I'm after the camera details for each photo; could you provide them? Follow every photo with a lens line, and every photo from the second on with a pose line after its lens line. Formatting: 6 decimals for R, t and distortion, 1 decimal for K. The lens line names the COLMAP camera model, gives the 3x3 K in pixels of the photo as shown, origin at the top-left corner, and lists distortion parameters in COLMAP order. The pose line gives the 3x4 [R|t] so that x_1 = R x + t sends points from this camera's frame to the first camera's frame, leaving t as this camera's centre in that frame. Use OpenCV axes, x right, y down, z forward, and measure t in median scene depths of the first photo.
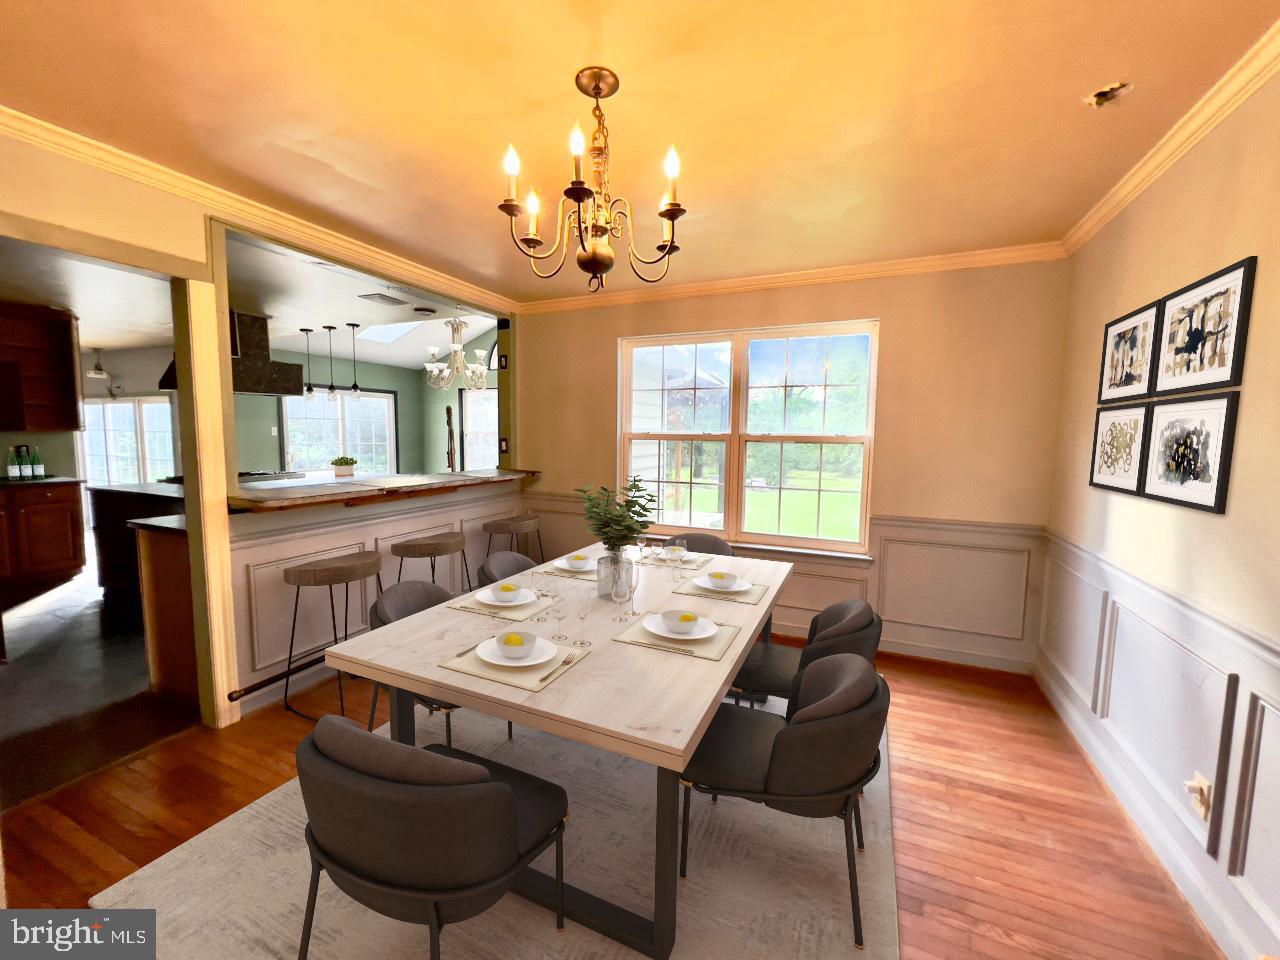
lens RADIAL K [[514.0, 0, 643.6], [0, 514.0, 480.6], [0, 0, 1]] dist [-0.002501, 0.000474]
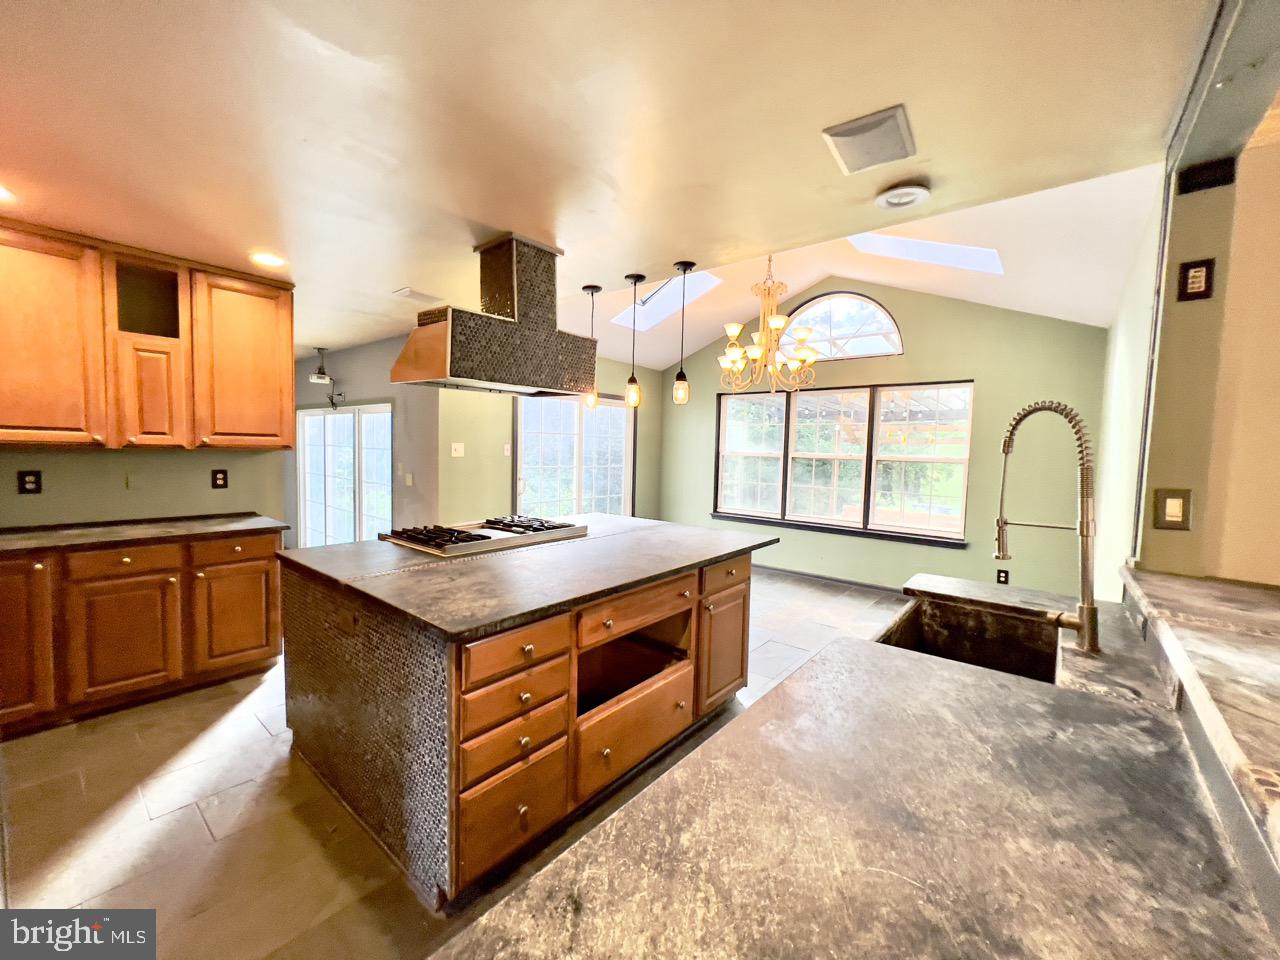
lens RADIAL K [[514.0, 0, 636.0], [0, 514.0, 478.7], [0, 0, 1]] dist [-0.002501, 0.000474]
pose [[0.962148, 0.028593, -0.271022, -0.365421], [-0.037450, 0.998918, -0.027564, -0.044420], [0.269941, 0.036671, 0.962178, 0.367478]]
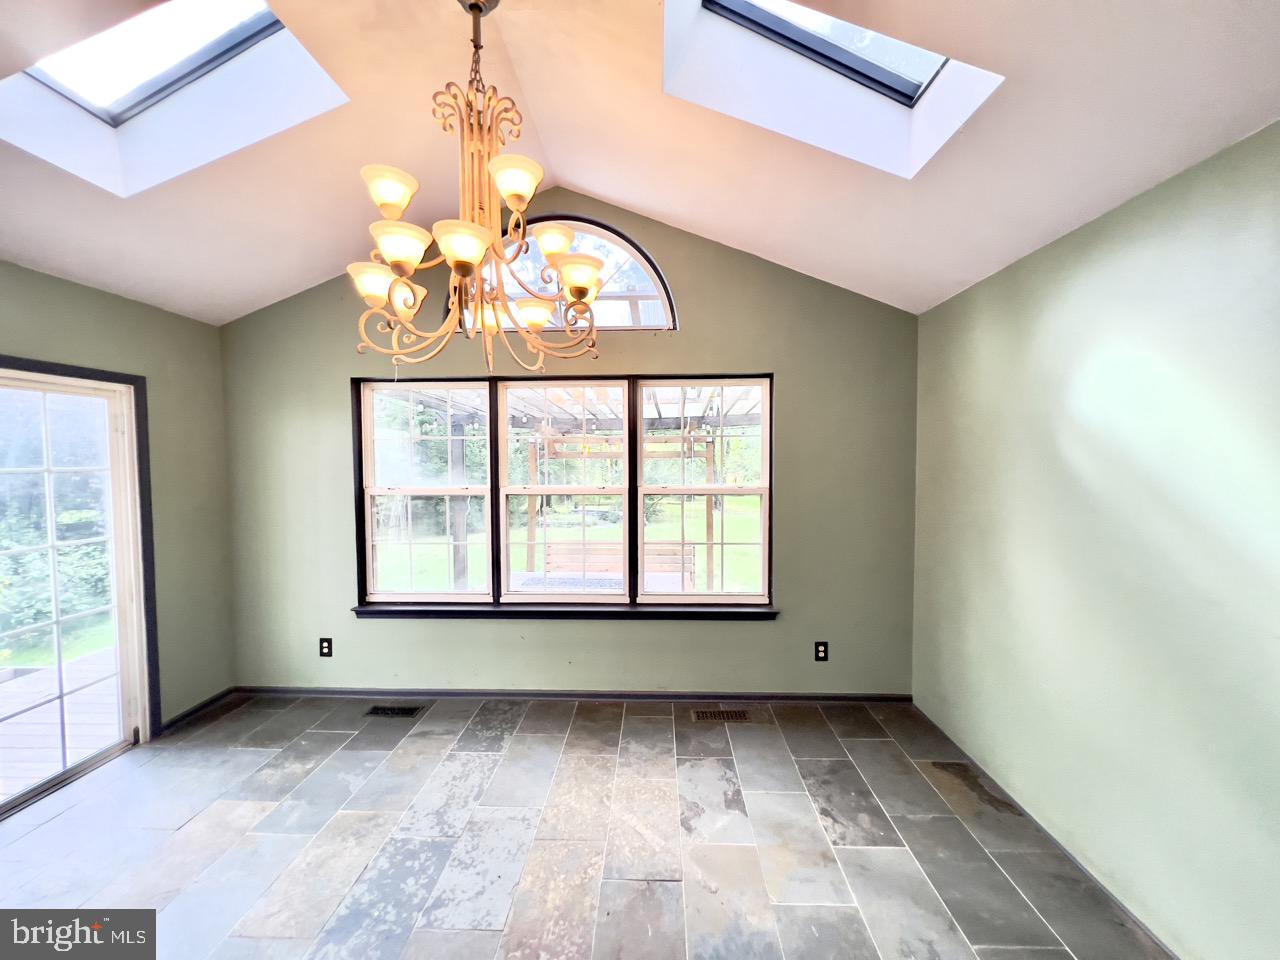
lens RADIAL K [[514.0, 0, 644.9], [0, 514.0, 477.4], [0, 0, 1]] dist [-0.002501, 0.000474]
pose [[0.924589, -0.030735, 0.379723, -0.414185], [0.050258, 0.997869, -0.041606, -0.105016], [-0.377635, 0.057553, 0.924164, 0.765225]]
